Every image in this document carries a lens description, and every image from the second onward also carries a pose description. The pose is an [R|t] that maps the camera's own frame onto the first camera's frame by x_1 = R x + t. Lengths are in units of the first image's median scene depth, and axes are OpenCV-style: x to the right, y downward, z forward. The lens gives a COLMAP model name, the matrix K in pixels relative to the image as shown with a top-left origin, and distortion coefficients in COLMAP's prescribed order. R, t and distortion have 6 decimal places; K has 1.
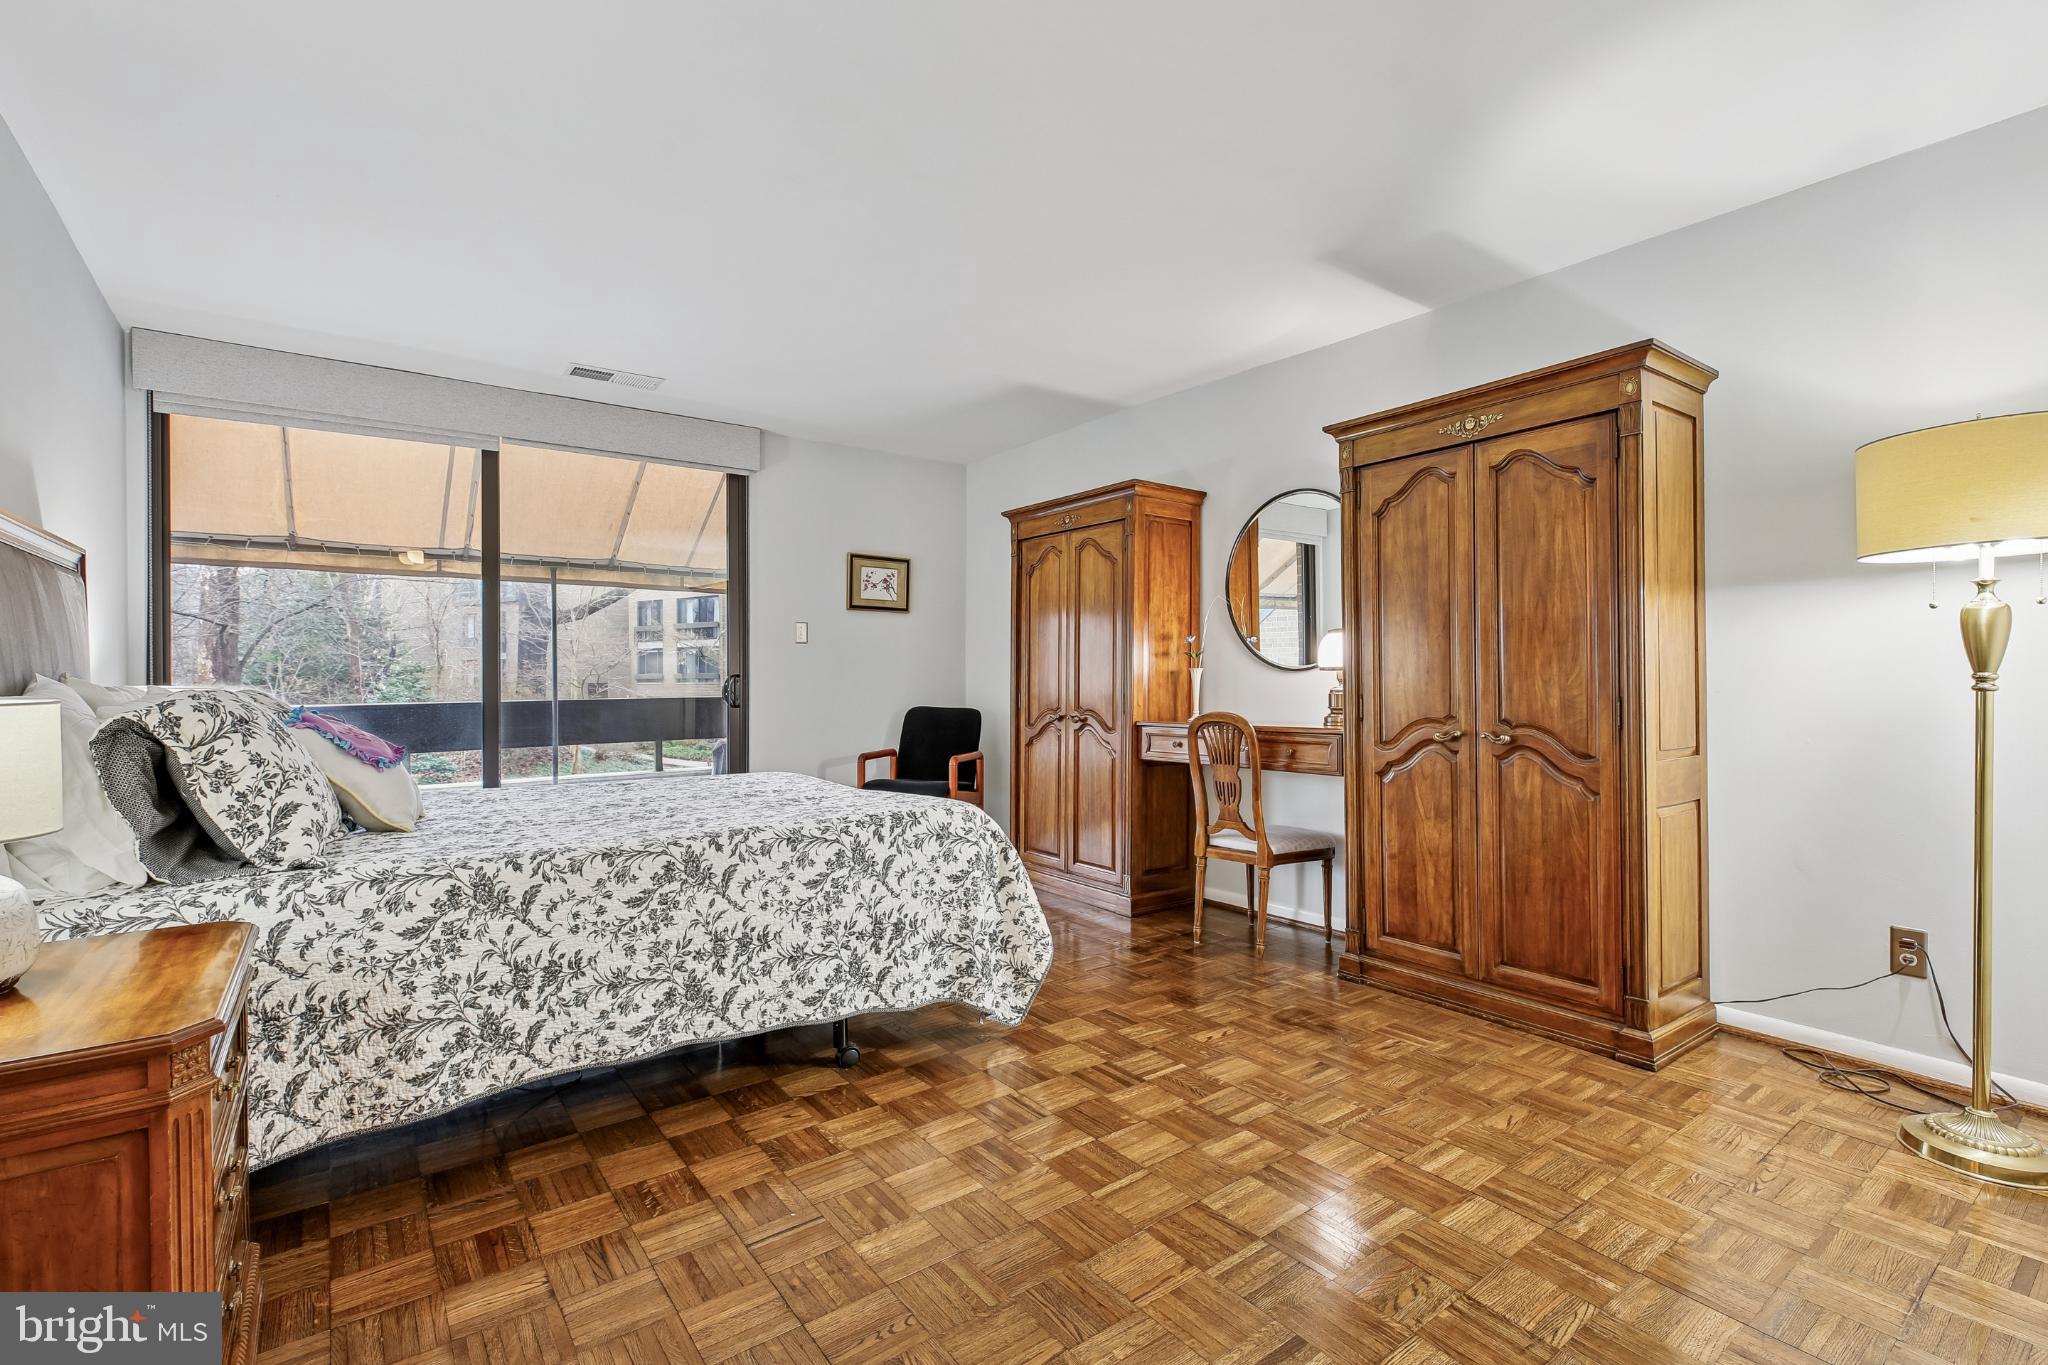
lens RADIAL K [[921.3, 0, 1026.6], [0, 921.3, 670.8], [0, 0, 1]] dist [-0.001721, -0.000260]
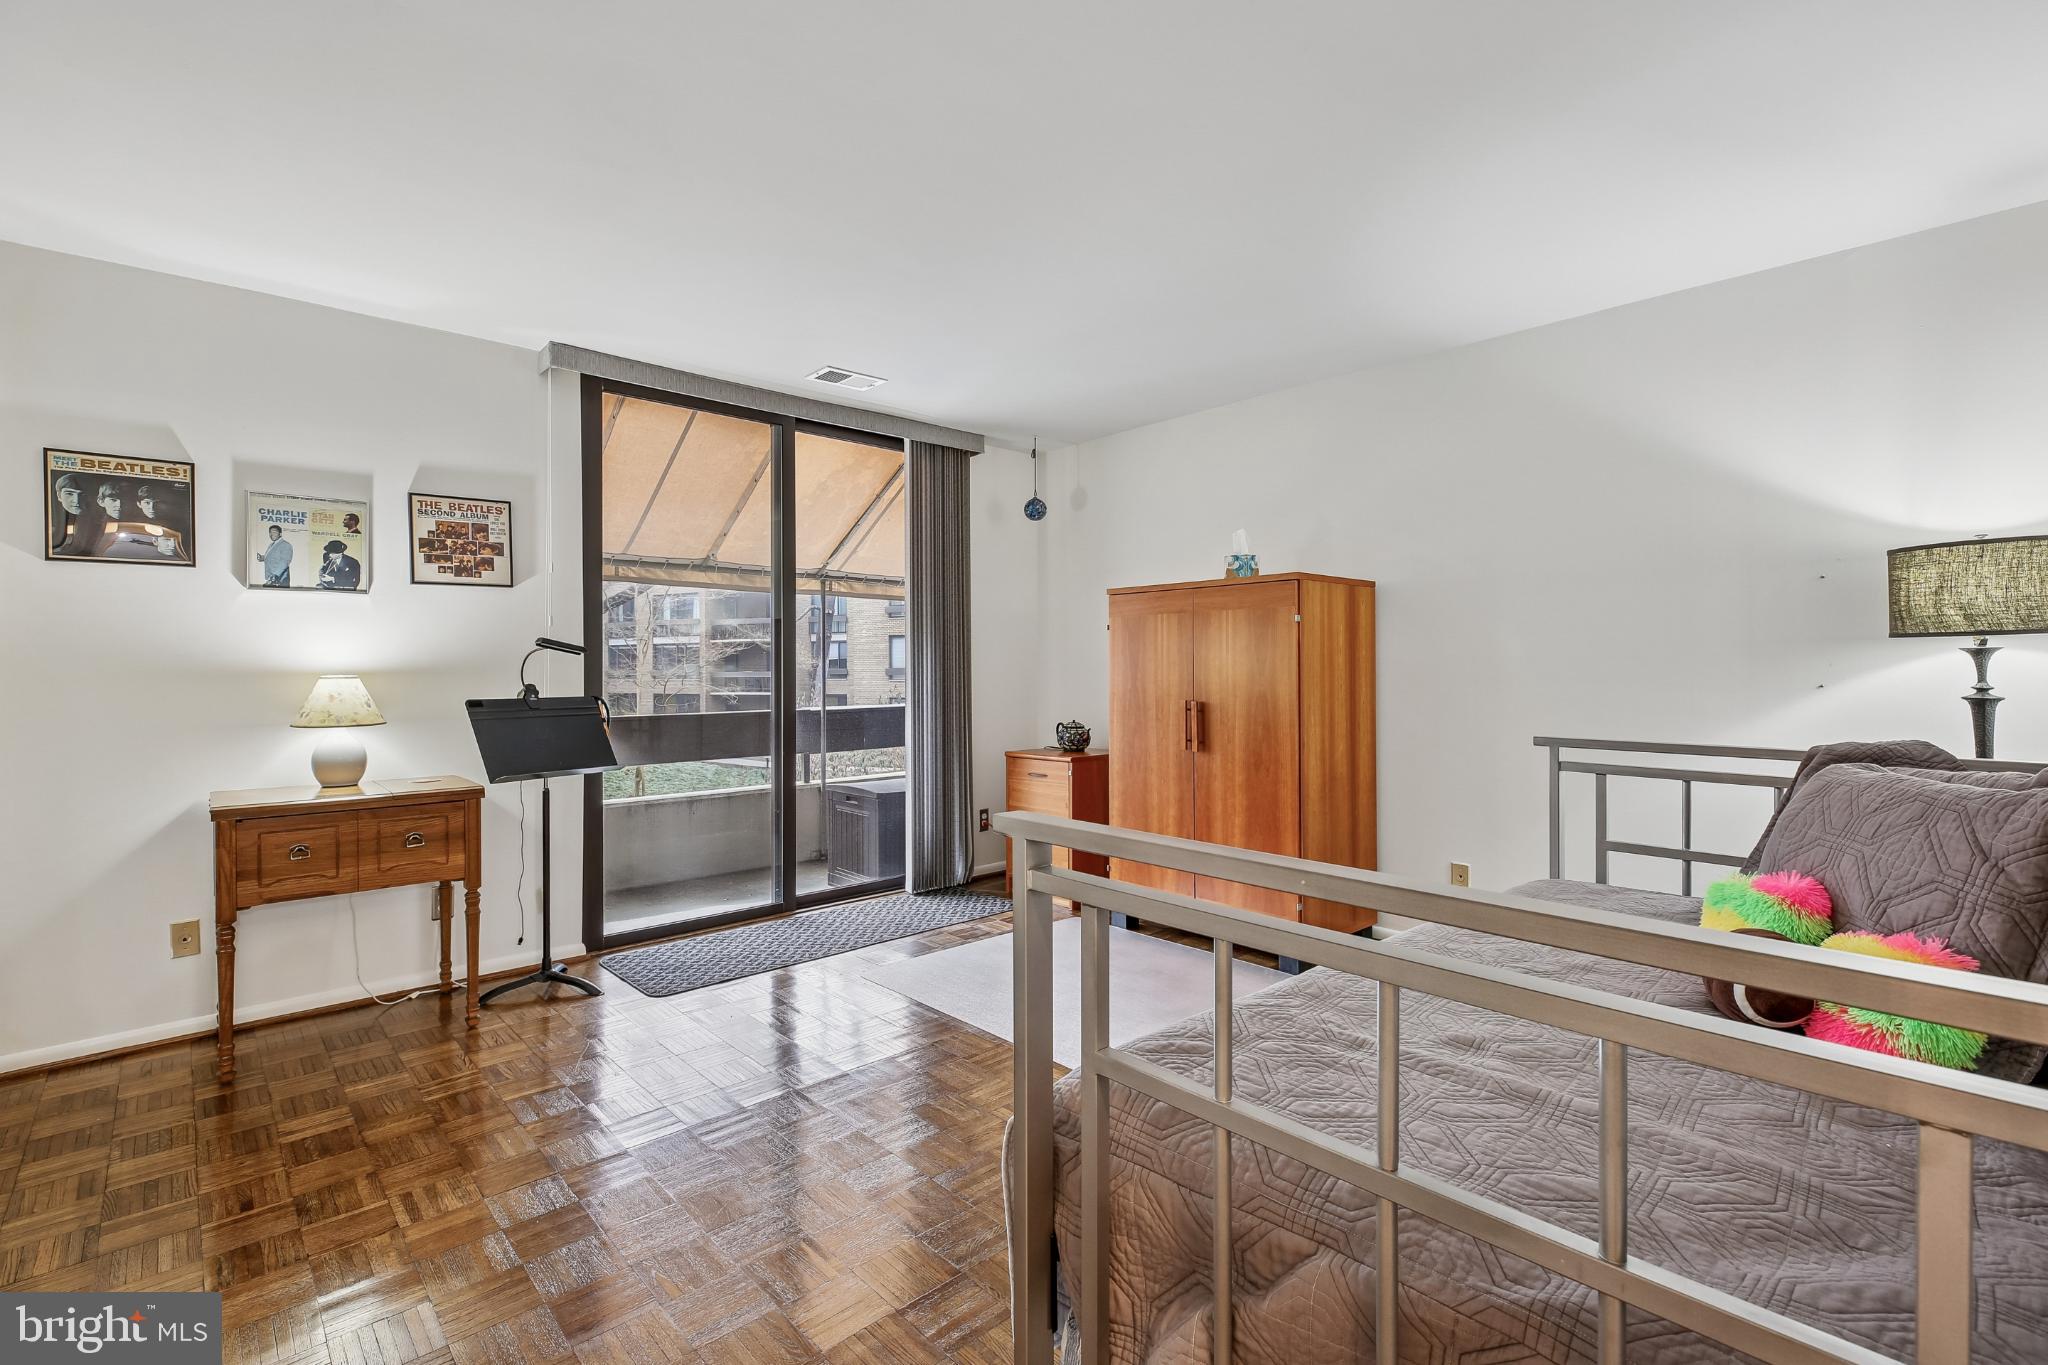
lens RADIAL K [[921.3, 0, 1026.6], [0, 921.3, 670.8], [0, 0, 1]] dist [-0.001721, -0.000260]
pose [[0.992449, 0.003664, 0.122603, -0.917701], [-0.005048, 0.999927, 0.010975, -0.042592], [-0.122554, -0.011511, 0.992395, -0.241482]]
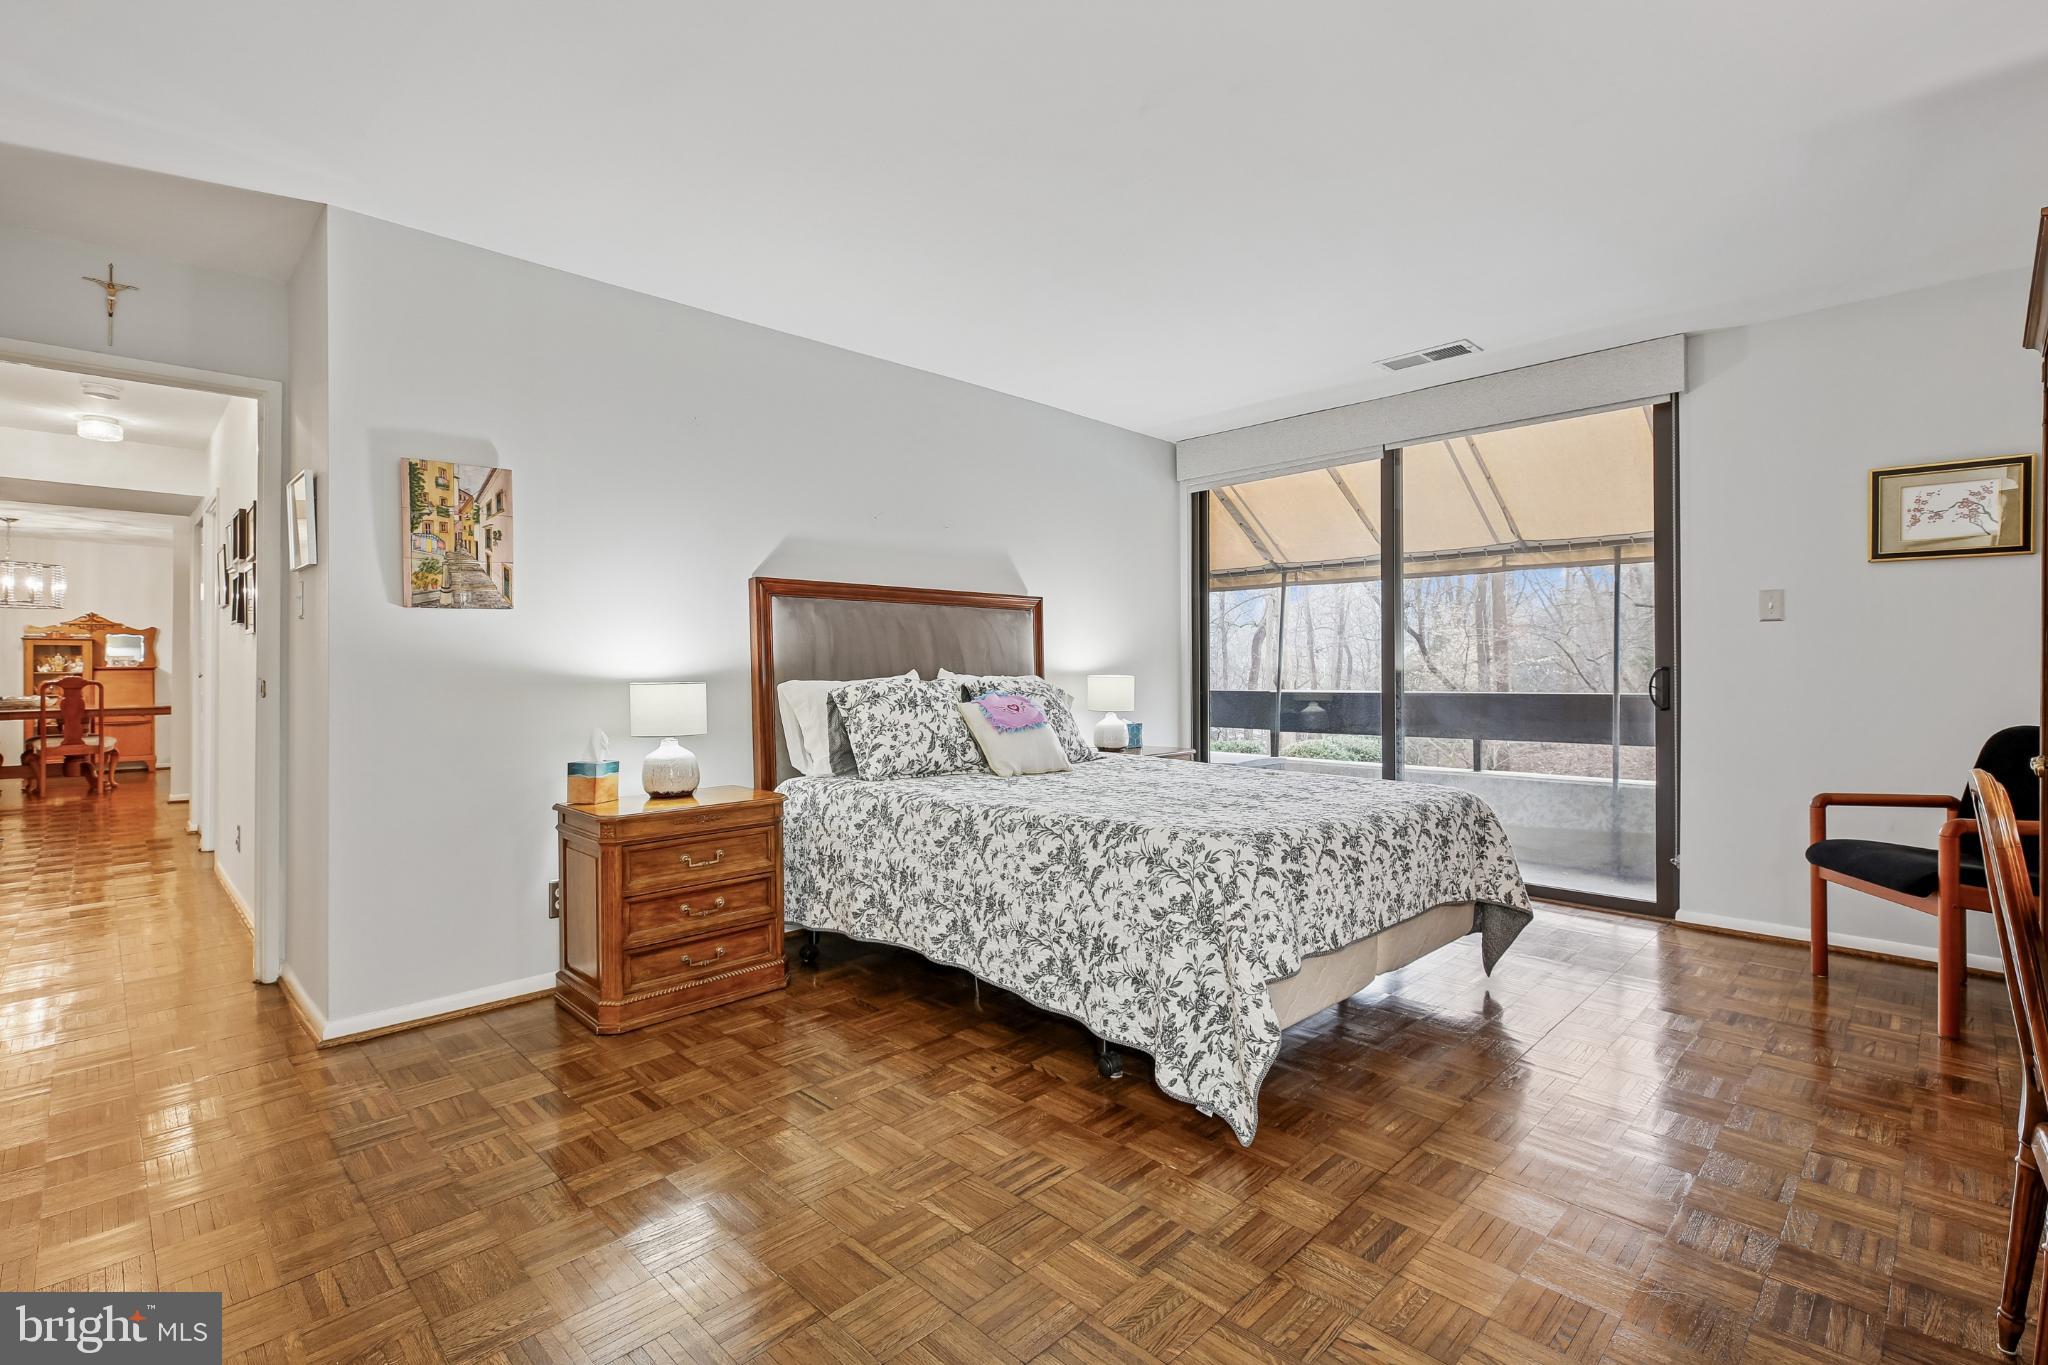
lens RADIAL K [[921.3, 0, 1026.6], [0, 921.3, 670.8], [0, 0, 1]] dist [-0.001721, -0.000260]
pose [[0.147712, 0.004886, -0.989018, 0.759072], [0.008015, 0.999949, 0.006137, -0.003148], [0.988998, -0.008834, 0.147666, 0.786161]]
